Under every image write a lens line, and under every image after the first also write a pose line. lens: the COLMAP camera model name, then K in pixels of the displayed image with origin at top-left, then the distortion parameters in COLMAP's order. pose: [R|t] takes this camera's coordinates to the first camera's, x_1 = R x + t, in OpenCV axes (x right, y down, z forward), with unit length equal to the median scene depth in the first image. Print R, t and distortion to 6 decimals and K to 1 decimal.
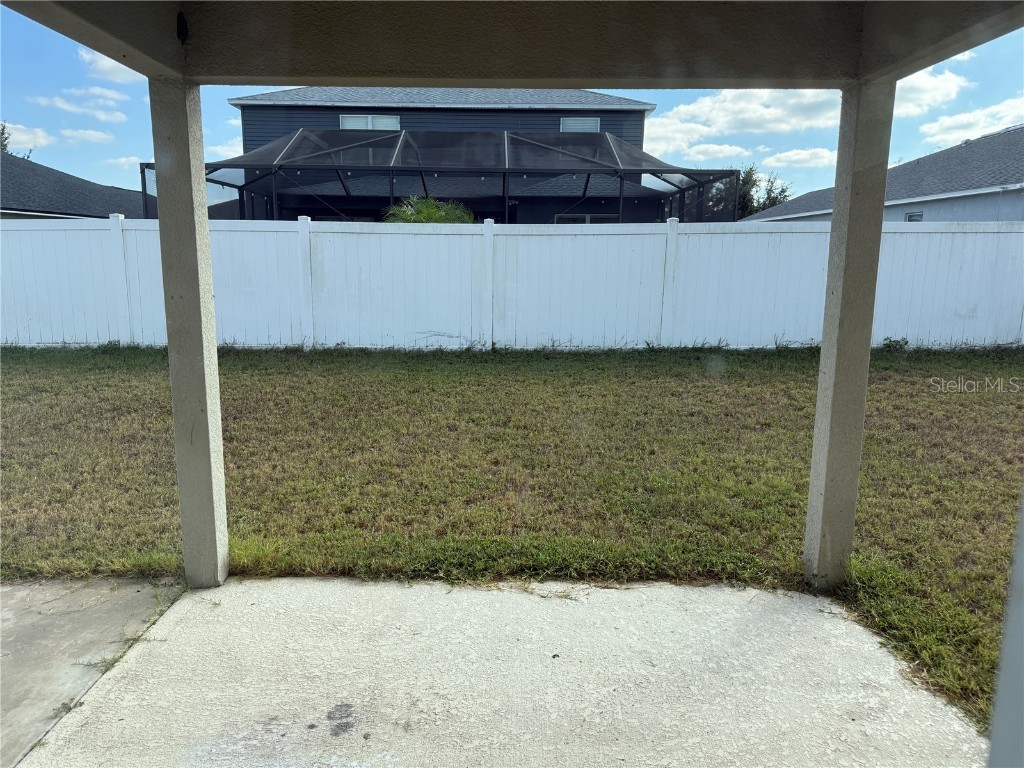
lens RADIAL K [[730.7, 0, 514.4], [0, 730.7, 390.4], [0, 0, 1]] dist [0.085998, -0.099174]
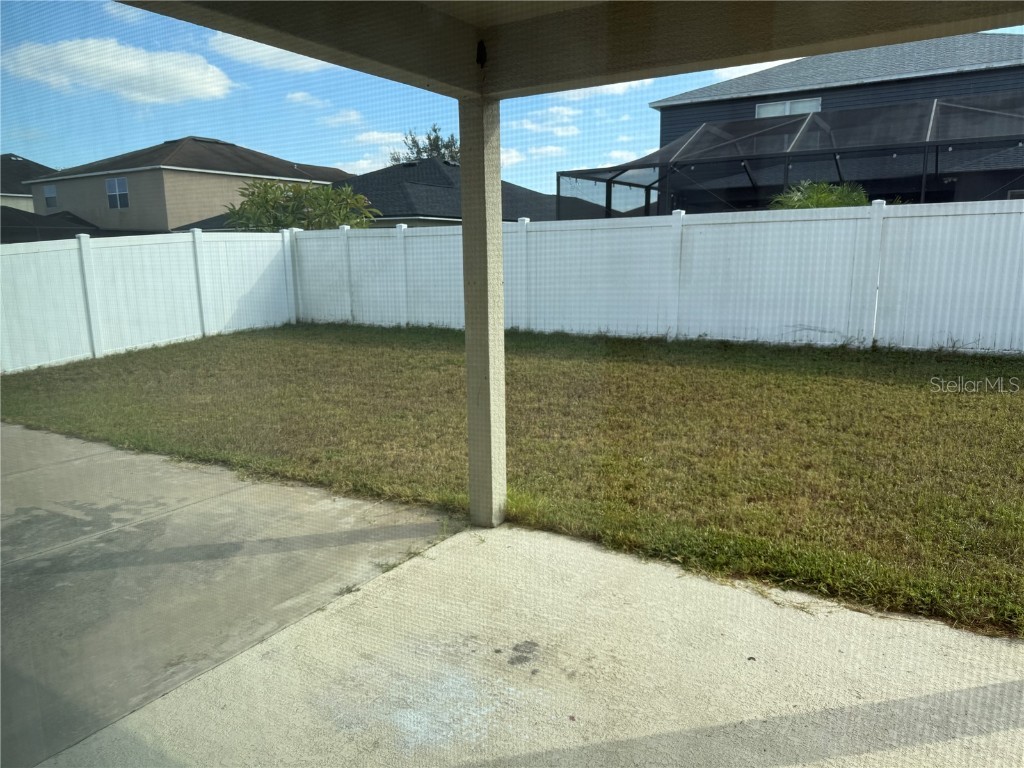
lens RADIAL K [[730.7, 0, 509.3], [0, 730.7, 387.0], [0, 0, 1]] dist [0.085998, -0.099174]
pose [[0.851565, 0.078596, -0.518323, 0.170204], [-0.077322, 0.996715, 0.024102, 0.008590], [0.518515, 0.019553, 0.854845, 0.012807]]
